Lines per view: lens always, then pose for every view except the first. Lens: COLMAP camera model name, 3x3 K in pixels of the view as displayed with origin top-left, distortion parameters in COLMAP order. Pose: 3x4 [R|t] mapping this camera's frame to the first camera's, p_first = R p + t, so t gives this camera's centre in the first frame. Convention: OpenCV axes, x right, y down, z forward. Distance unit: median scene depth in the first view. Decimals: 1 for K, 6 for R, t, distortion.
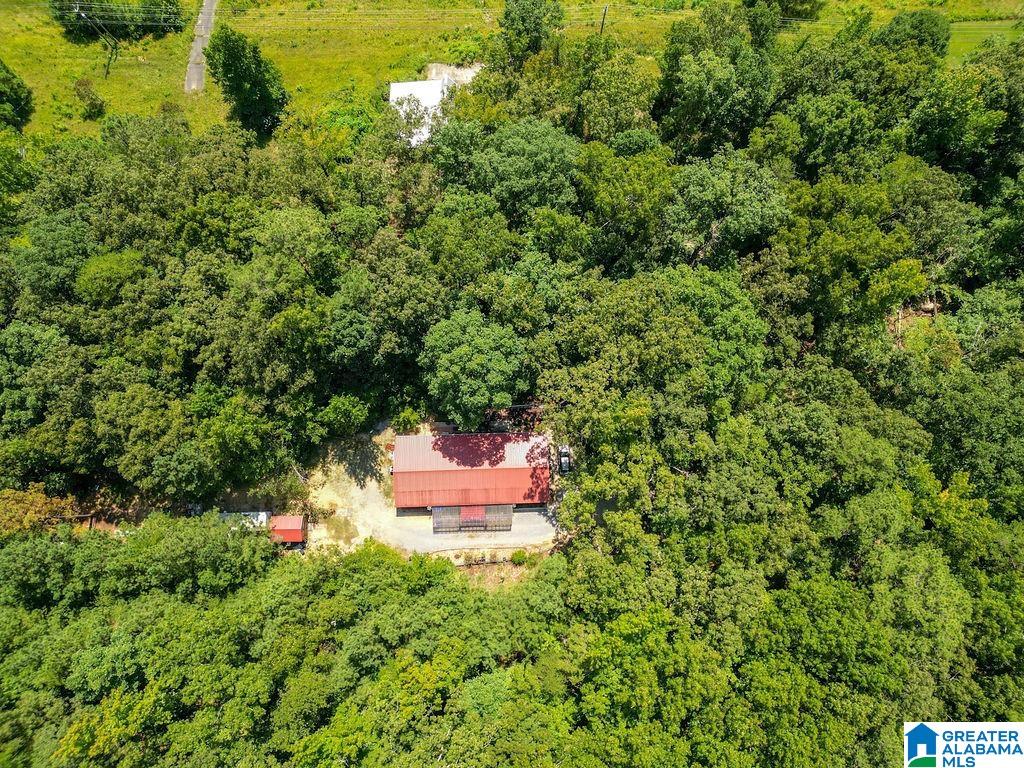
lens RADIAL K [[719.6, 0, 514.6], [0, 719.6, 373.3], [0, 0, 1]] dist [0.021647, -0.003326]
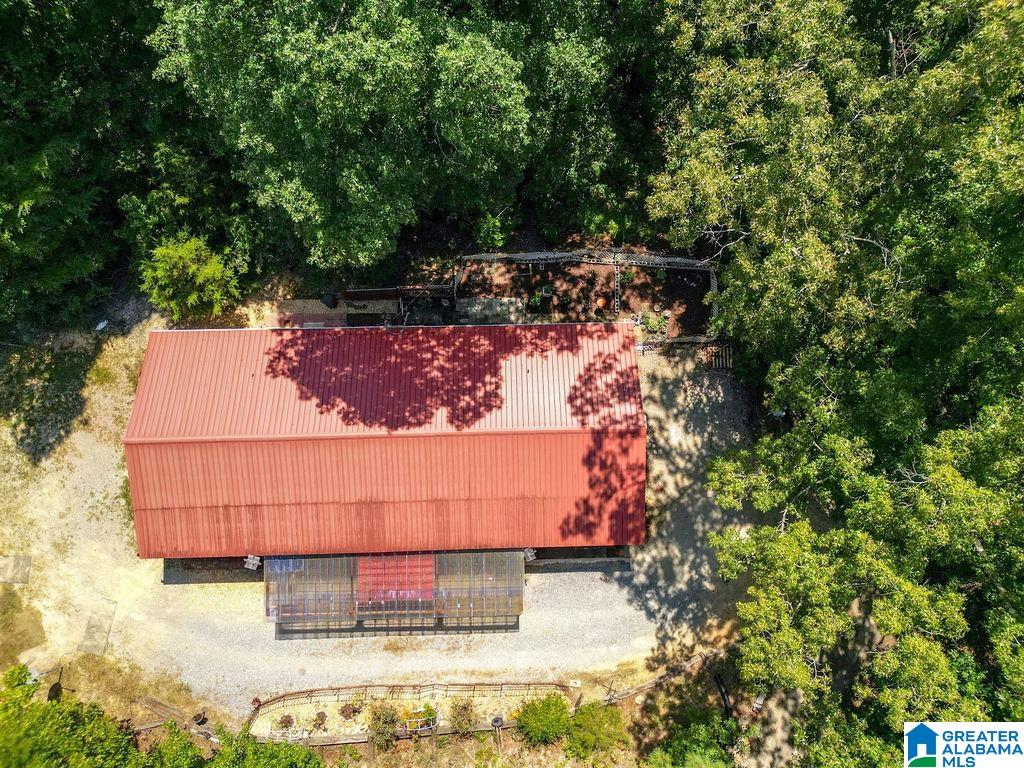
lens RADIAL K [[719.6, 0, 509.7], [0, 719.6, 391.9], [0, 0, 1]] dist [0.021647, -0.003326]
pose [[0.999908, 0.006886, -0.011691, -0.005993], [-0.006620, 0.999721, 0.022671, 0.106045], [0.011844, -0.022592, 0.999675, 0.686655]]
